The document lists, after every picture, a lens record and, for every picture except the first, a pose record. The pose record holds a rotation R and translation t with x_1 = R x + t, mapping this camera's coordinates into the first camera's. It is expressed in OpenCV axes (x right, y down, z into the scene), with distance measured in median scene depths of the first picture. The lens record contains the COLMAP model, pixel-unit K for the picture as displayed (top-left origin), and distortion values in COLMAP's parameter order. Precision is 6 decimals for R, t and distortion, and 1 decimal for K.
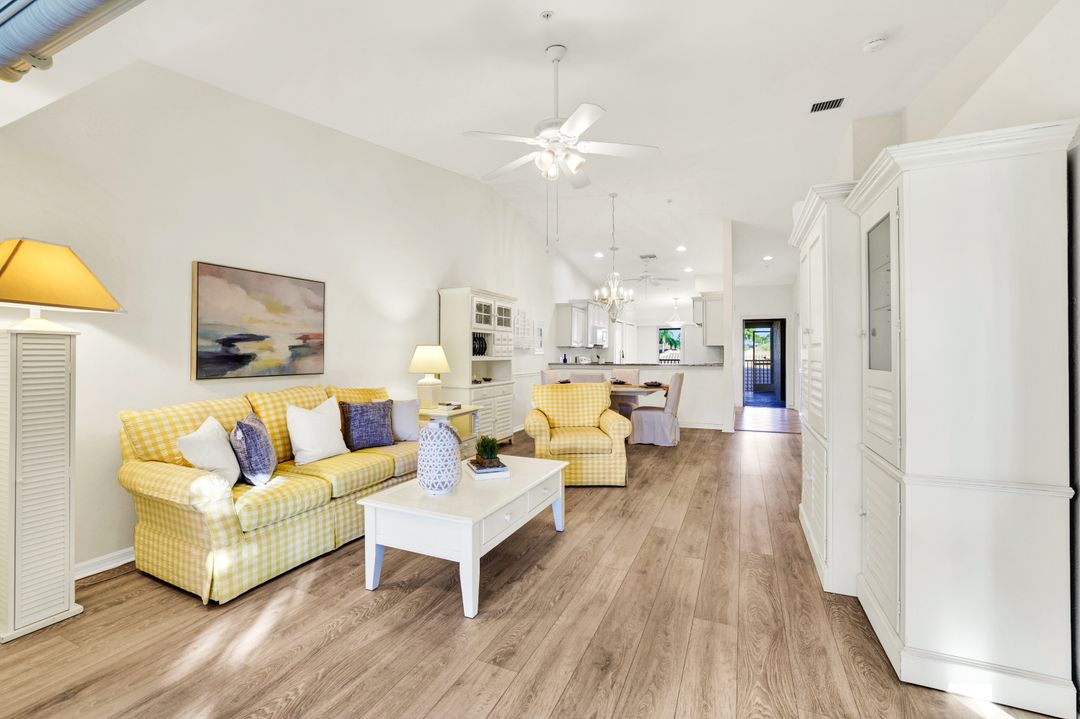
lens RADIAL K [[473.3, 0, 532.2], [0, 473.3, 352.8], [0, 0, 1]] dist [-0.036207, 0.014705]
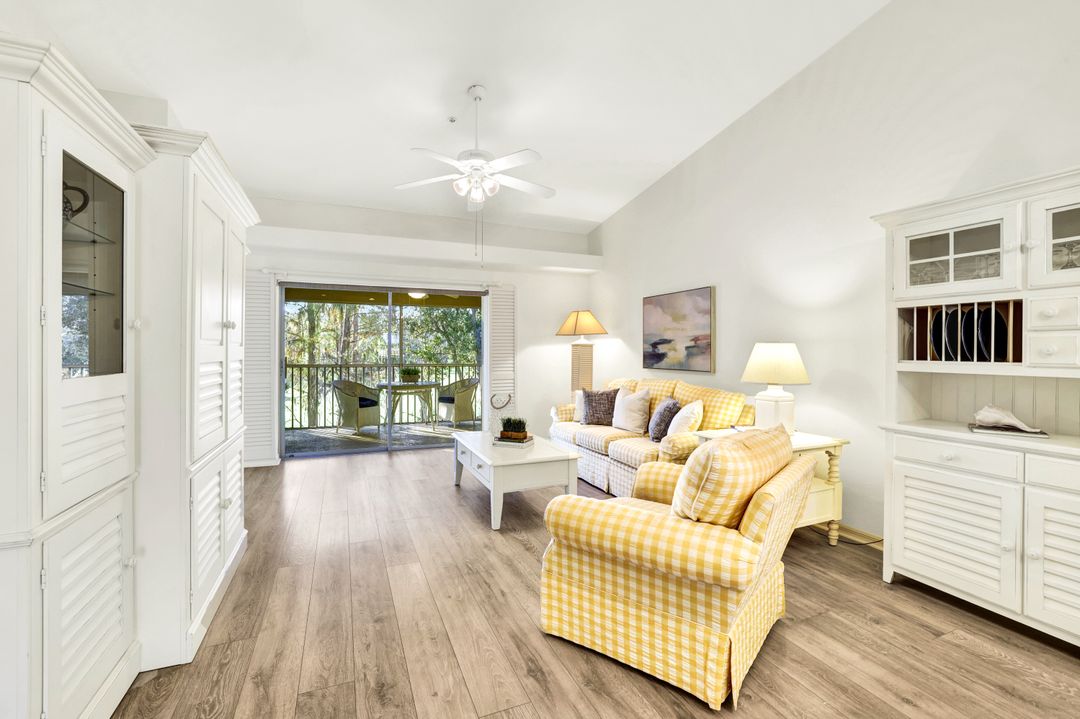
lens RADIAL K [[473.3, 0, 532.2], [0, 473.3, 352.8], [0, 0, 1]] dist [-0.036207, 0.014705]
pose [[-0.695225, -0.000762, -0.718791, 0.636621], [-0.005177, 0.999979, 0.003946, -0.001380], [0.718773, 0.006464, -0.695215, 1.534290]]
